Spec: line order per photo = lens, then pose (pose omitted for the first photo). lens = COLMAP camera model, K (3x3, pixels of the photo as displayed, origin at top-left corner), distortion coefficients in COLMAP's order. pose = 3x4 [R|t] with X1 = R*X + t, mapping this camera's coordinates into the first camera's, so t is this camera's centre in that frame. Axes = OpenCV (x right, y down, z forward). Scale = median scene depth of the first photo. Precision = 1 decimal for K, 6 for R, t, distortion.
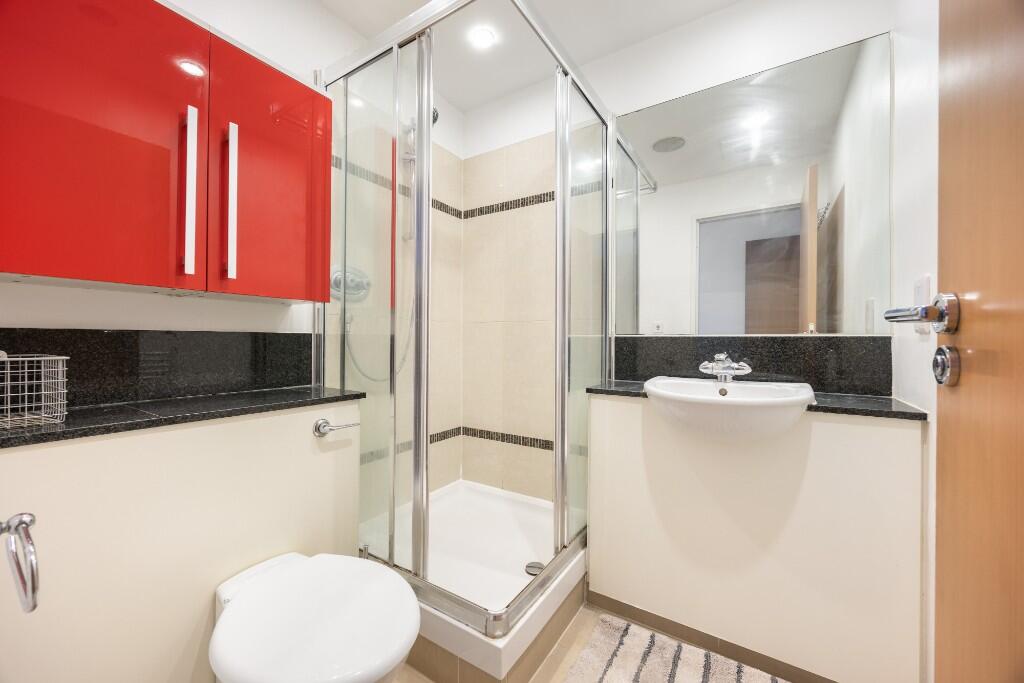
lens RADIAL K [[400.7, 0, 511.0], [0, 400.7, 338.8], [0, 0, 1]] dist [0.001473, 0.000210]
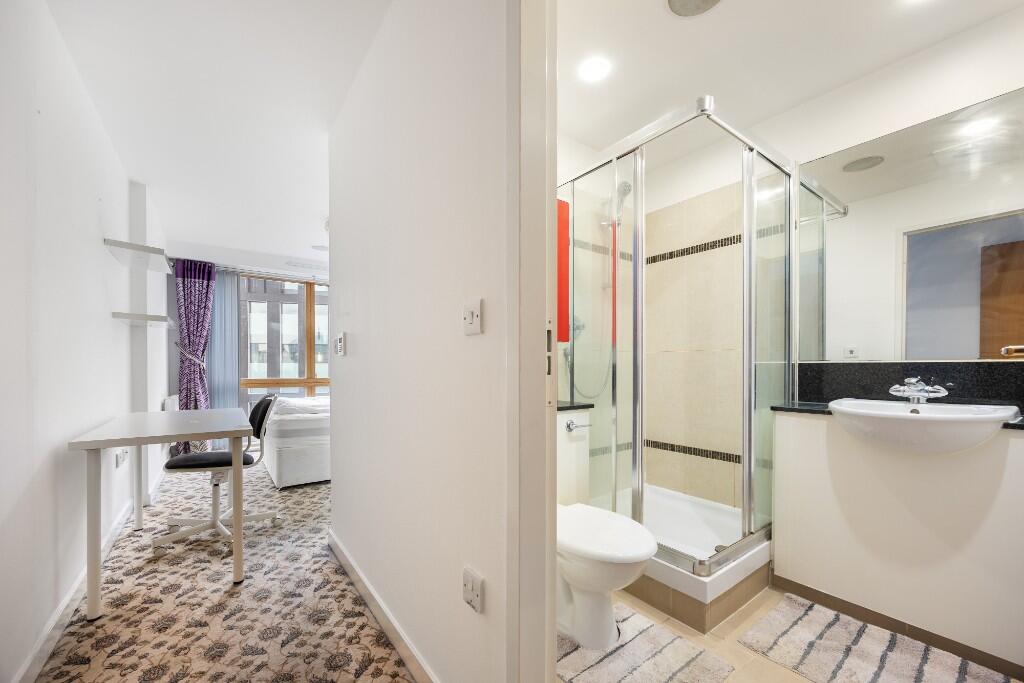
lens RADIAL K [[400.7, 0, 518.5], [0, 400.7, 368.9], [0, 0, 1]] dist [0.001473, 0.000210]
pose [[0.939168, -0.003946, -0.343436, -0.111145], [0.006129, 0.999967, 0.005272, 0.000417], [0.343404, -0.007057, 0.939161, -0.393192]]
